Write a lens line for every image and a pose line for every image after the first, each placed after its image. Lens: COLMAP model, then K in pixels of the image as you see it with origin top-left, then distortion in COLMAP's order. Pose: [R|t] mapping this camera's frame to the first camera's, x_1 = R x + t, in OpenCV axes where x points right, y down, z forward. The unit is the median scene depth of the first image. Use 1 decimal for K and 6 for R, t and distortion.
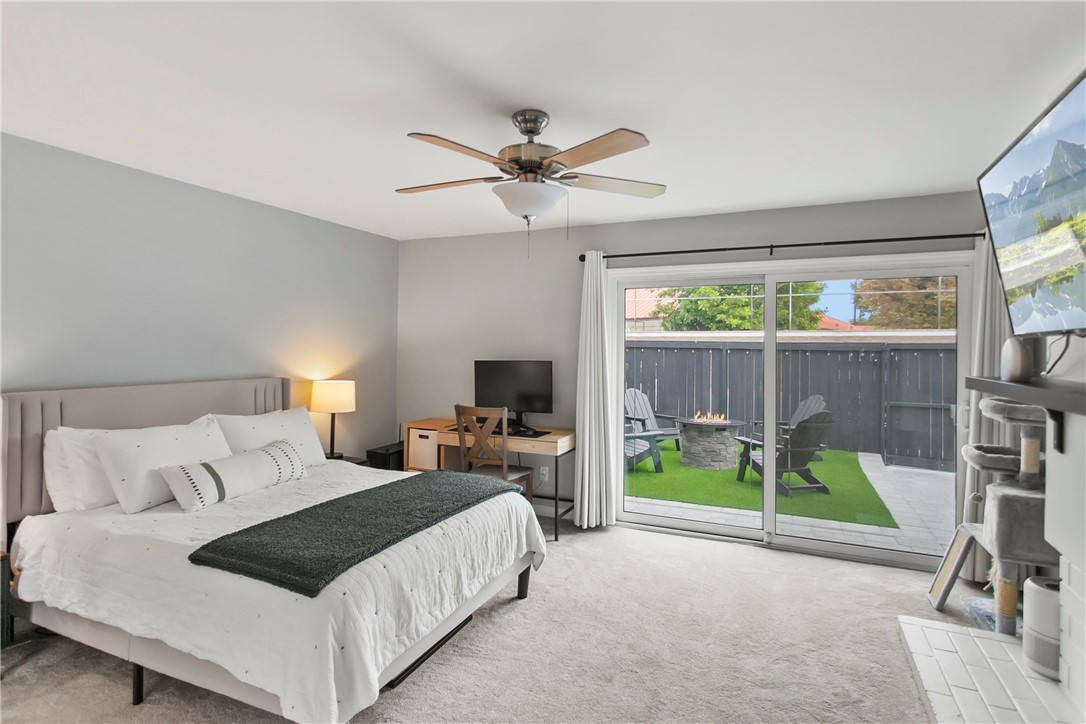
lens RADIAL K [[559.2, 0, 541.3], [0, 559.2, 350.2], [0, 0, 1]] dist [0.000171, 0.000097]
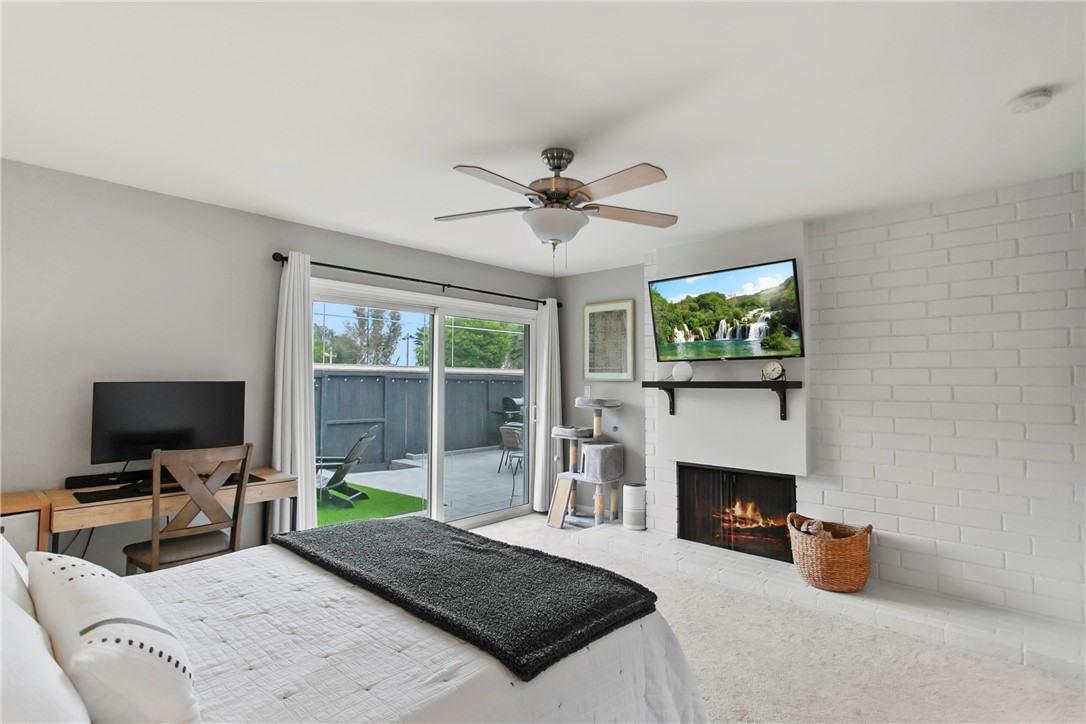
lens RADIAL K [[539.4, 0, 572.5], [0, 539.4, 367.3], [0, 0, 1]] dist [-0.001366, -0.000046]
pose [[0.295363, 0.020421, 0.955167, -1.039209], [0.007148, 0.999696, -0.023583, 0.038474], [-0.955358, 0.013793, 0.295127, 0.647667]]
